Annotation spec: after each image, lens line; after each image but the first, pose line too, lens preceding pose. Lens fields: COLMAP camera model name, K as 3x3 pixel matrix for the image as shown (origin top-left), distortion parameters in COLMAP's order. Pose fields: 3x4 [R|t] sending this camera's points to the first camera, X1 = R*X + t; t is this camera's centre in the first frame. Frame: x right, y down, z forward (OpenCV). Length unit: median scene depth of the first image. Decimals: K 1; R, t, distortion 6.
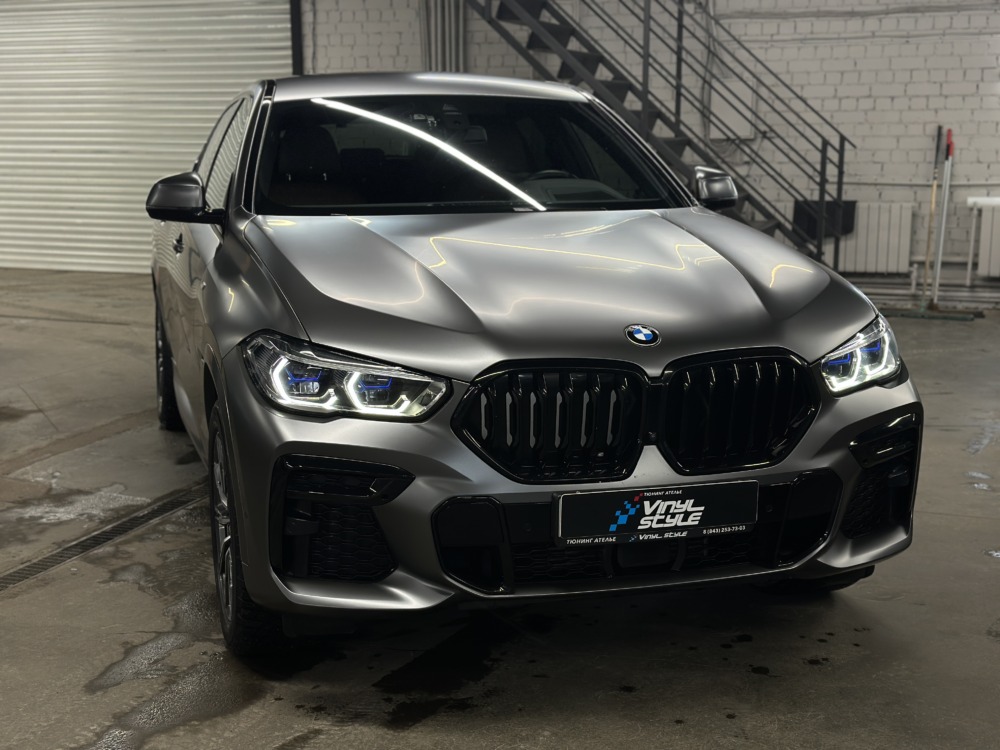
lens RADIAL K [[1382.3, 0, 492.5], [0, 1382.3, 372.5], [0, 0, 1]] dist [0.218096, -0.447155]
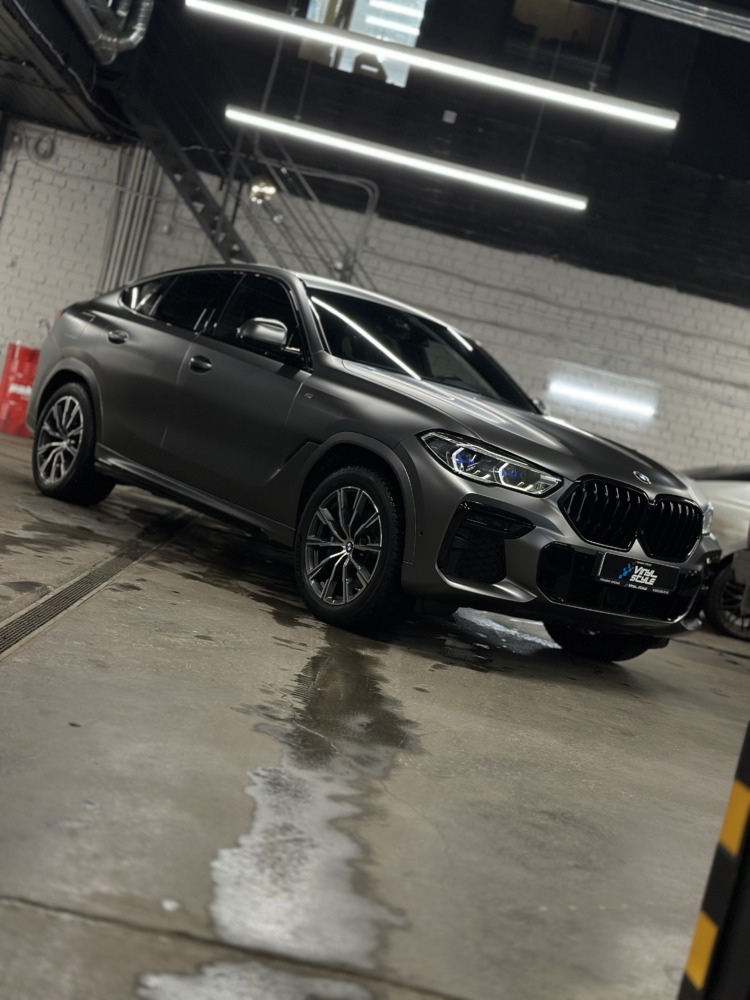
lens RADIAL K [[1382.3, 0, 375.0], [0, 1382.3, 500.0], [0, 0, 1]] dist [0.218096, -0.447155]
pose [[0.898530, 0.205975, 0.387580, -0.679577], [-0.171879, 0.977647, -0.121091, 0.212128], [-0.403859, 0.042187, 0.913848, -0.392690]]
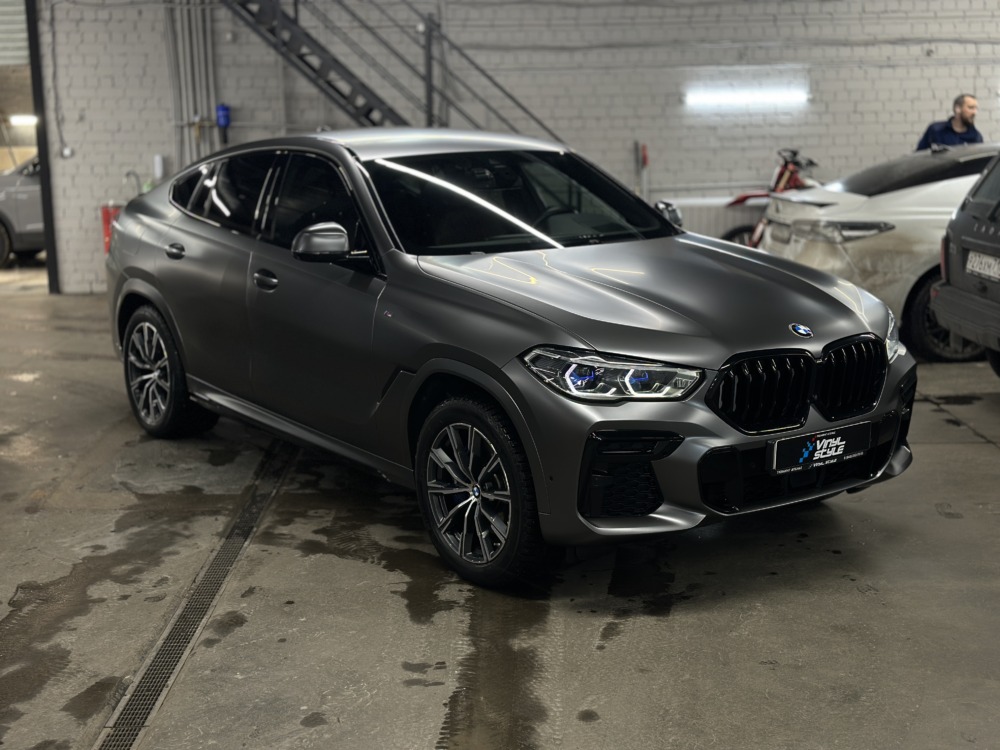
lens RADIAL K [[1382.3, 0, 492.5], [0, 1382.3, 372.5], [0, 0, 1]] dist [0.218096, -0.447155]
pose [[0.937063, -0.075583, 0.340881, -0.534600], [0.071663, 0.997138, 0.024097, -0.030982], [-0.341727, 0.001848, 0.939798, -0.217951]]
